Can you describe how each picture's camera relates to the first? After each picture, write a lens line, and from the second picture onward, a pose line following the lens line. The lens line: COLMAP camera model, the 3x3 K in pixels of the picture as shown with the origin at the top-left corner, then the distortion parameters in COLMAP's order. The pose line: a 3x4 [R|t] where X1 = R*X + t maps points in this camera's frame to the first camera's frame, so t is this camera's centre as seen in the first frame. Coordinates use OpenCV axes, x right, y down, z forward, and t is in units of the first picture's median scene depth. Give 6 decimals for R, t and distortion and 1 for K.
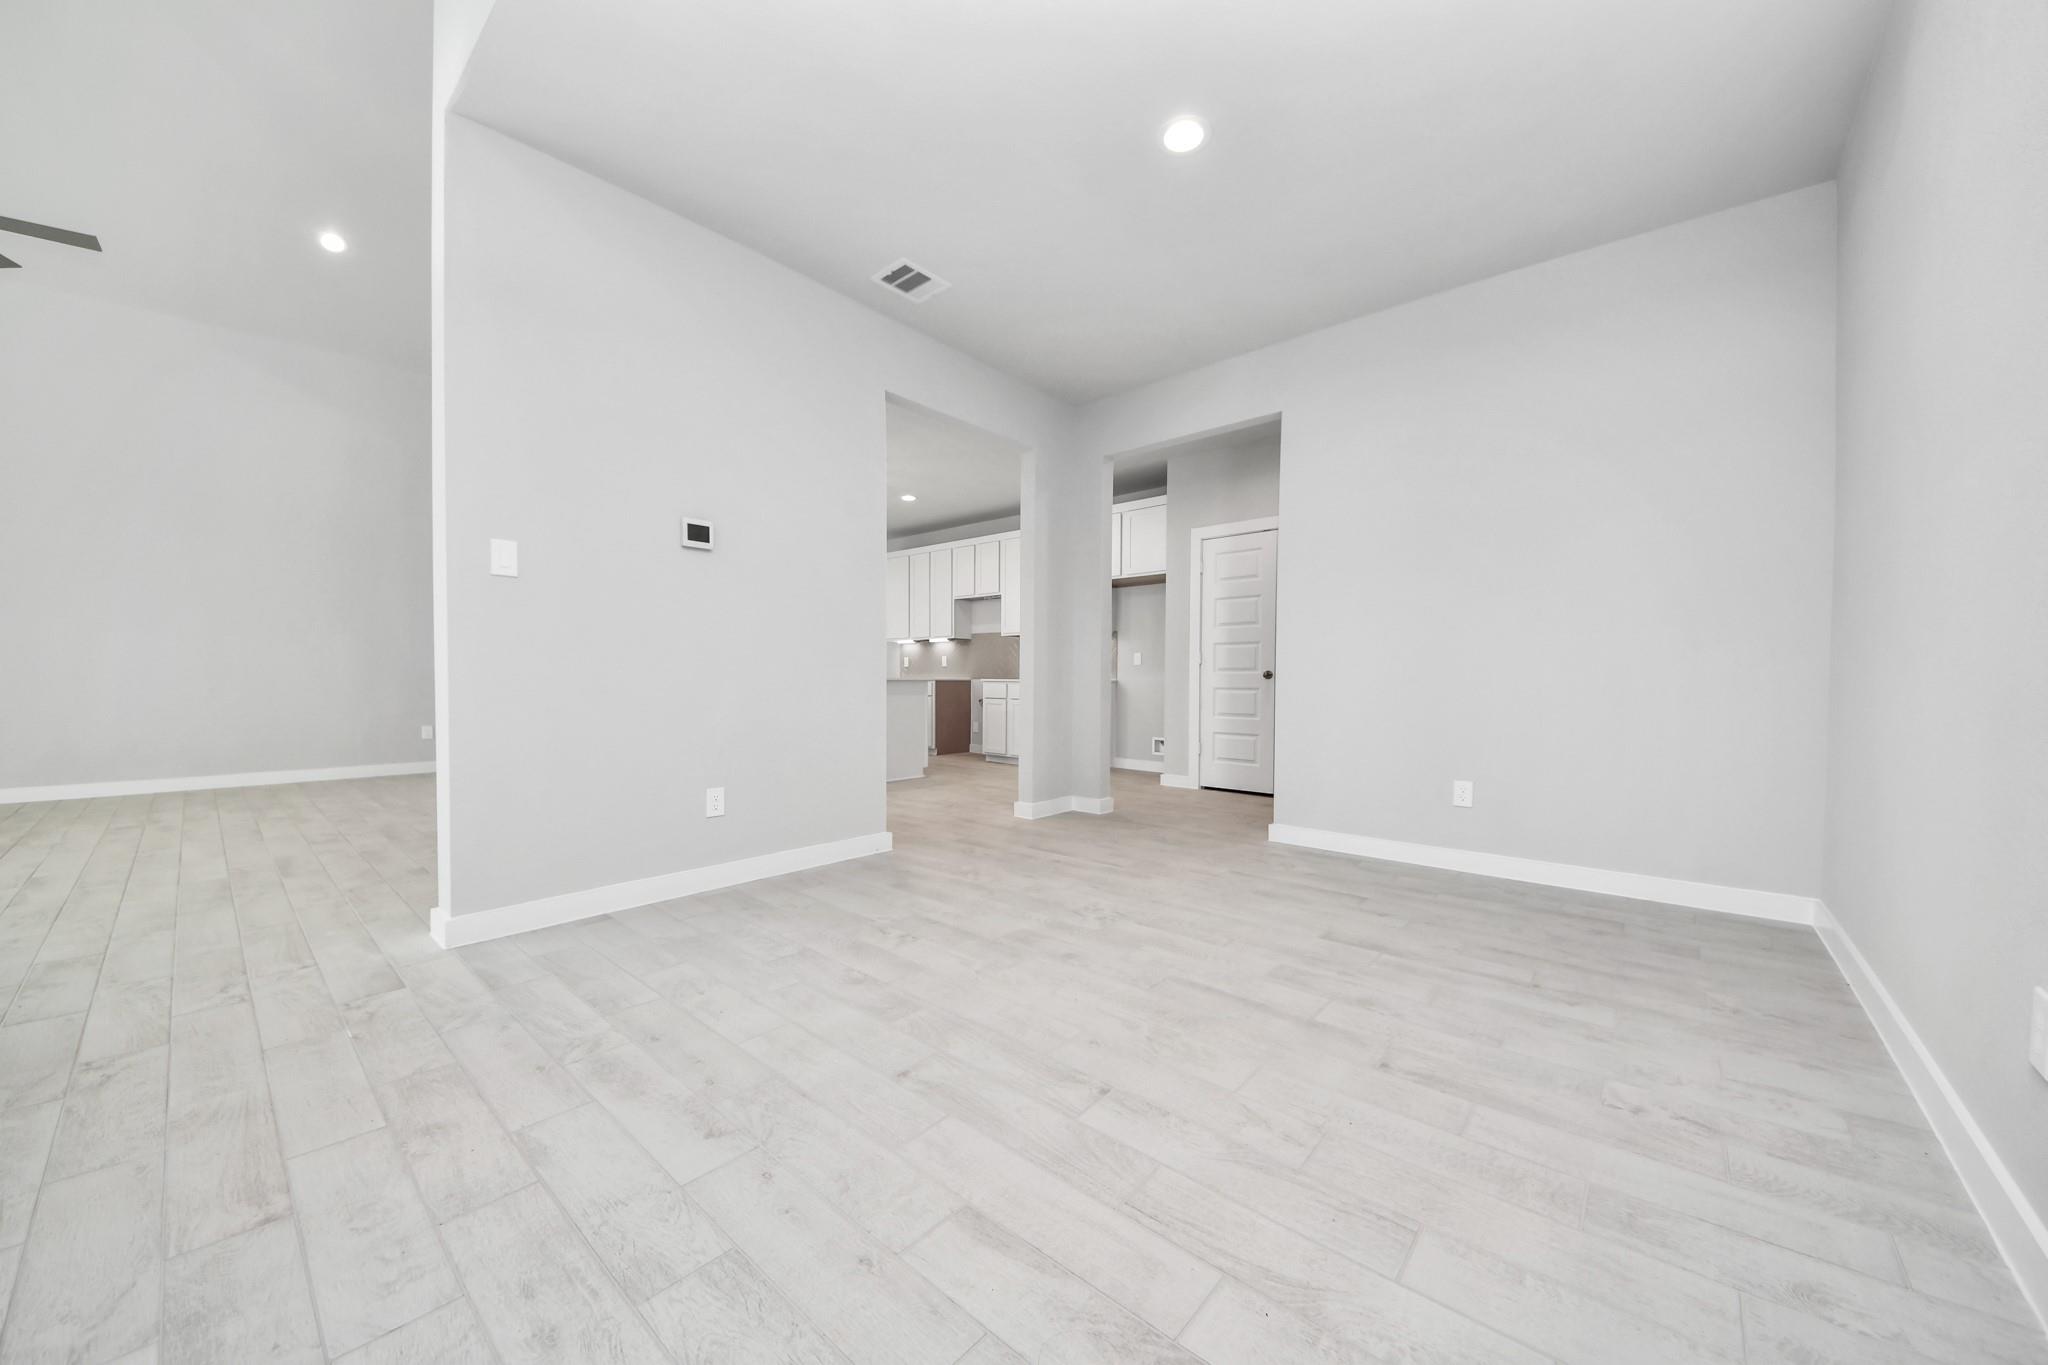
lens RADIAL K [[741.0, 0, 1023.2], [0, 741.0, 680.7], [0, 0, 1]] dist [0.006588, -0.002777]
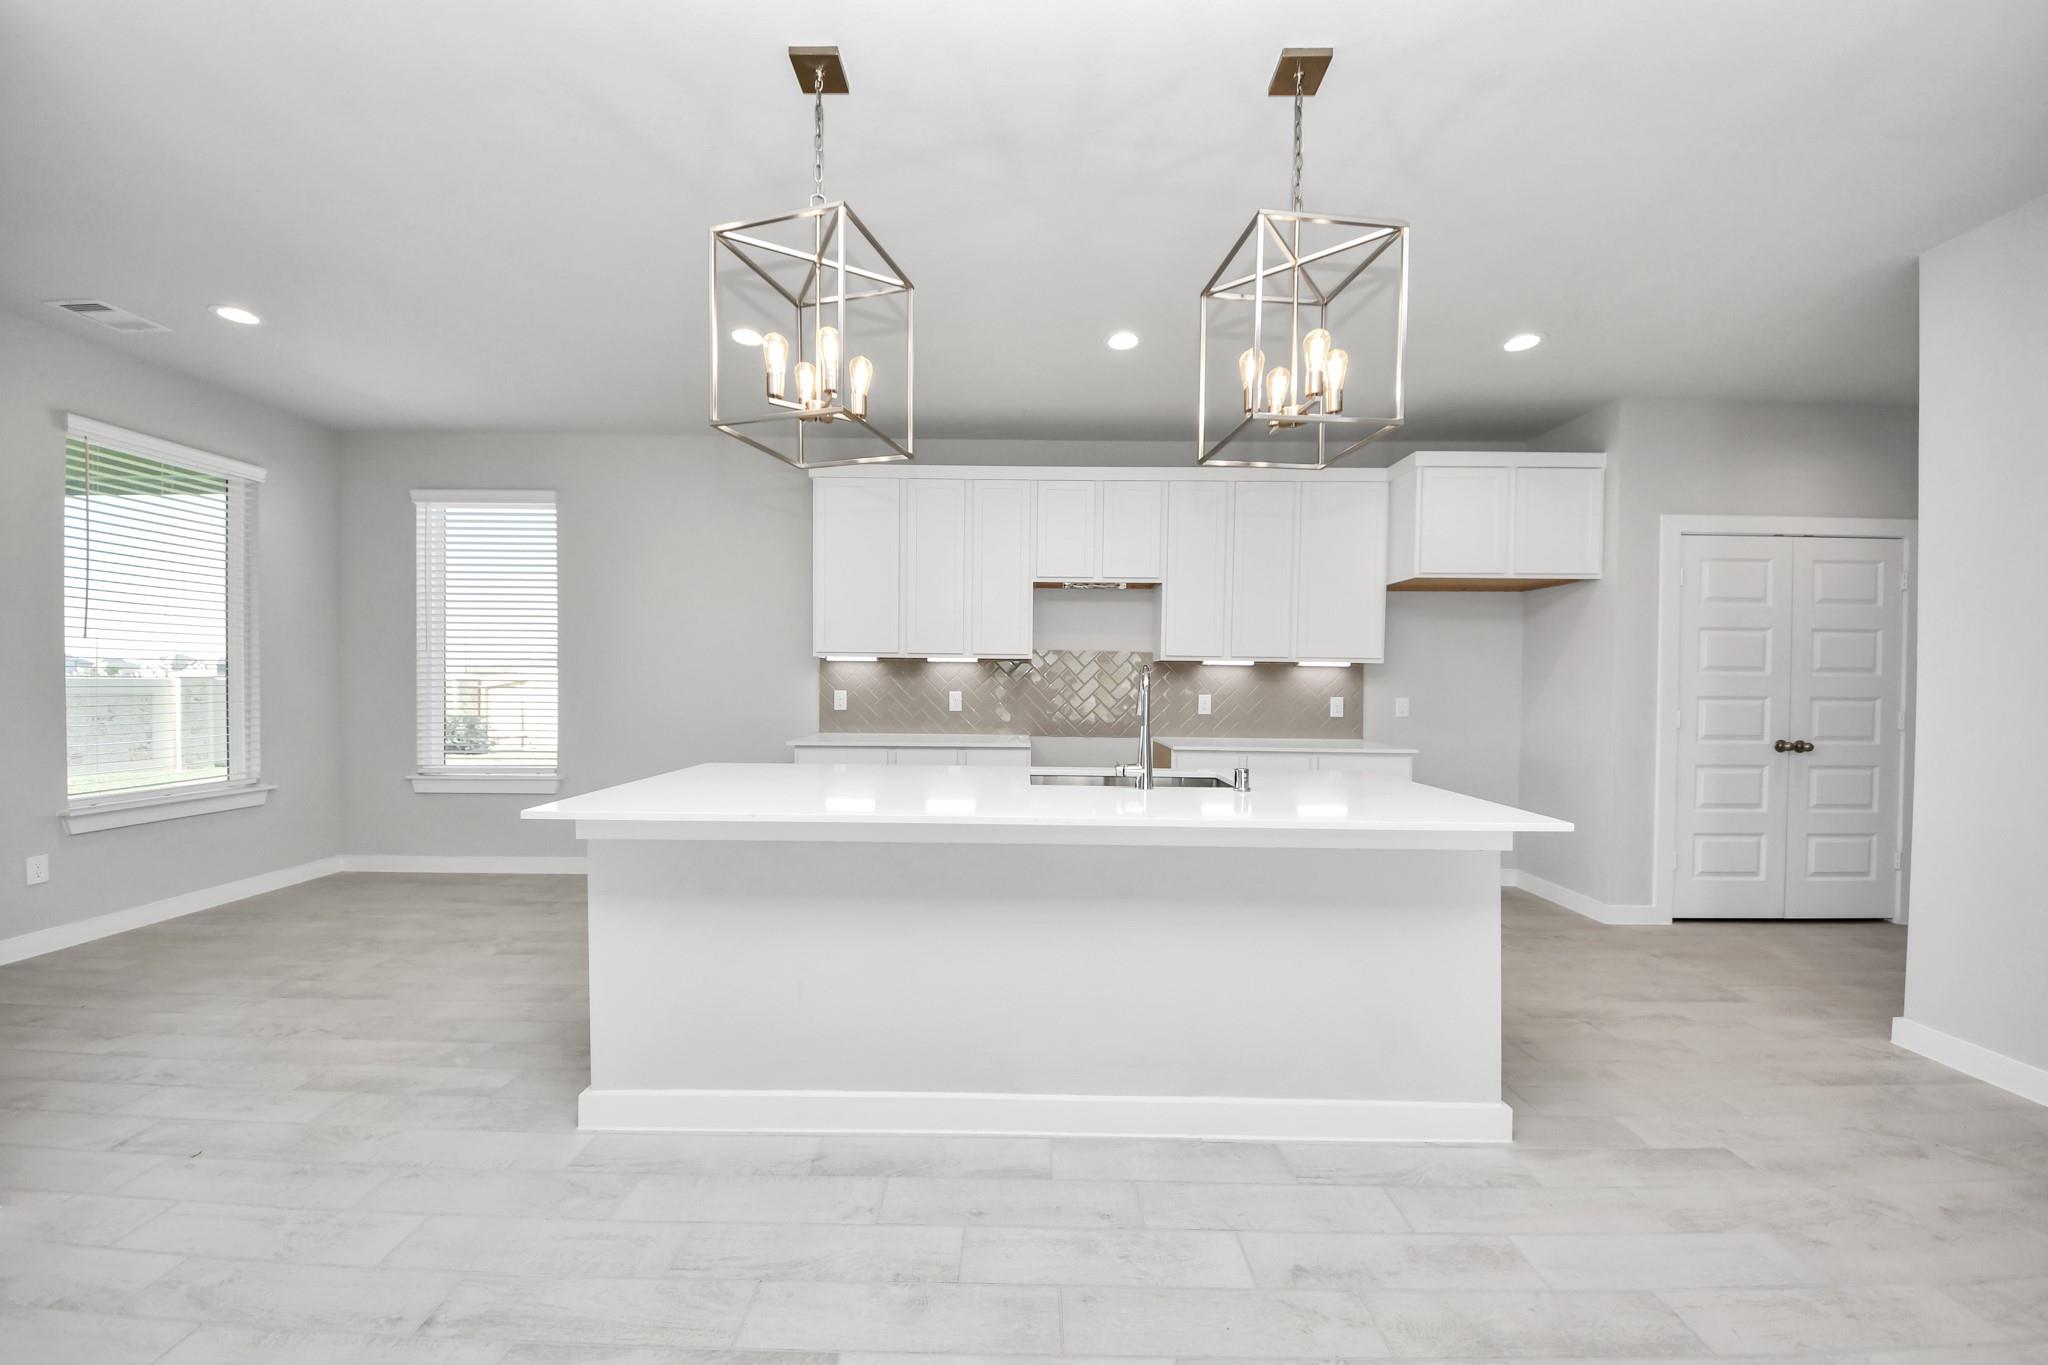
lens RADIAL K [[741.0, 0, 1029.5], [0, 741.0, 685.3], [0, 0, 1]] dist [0.006588, -0.002777]
pose [[0.754462, 0.002618, 0.656338, -0.509744], [-0.006181, 0.999976, 0.003116, -0.049043], [-0.656314, -0.006408, 0.754460, 0.744859]]
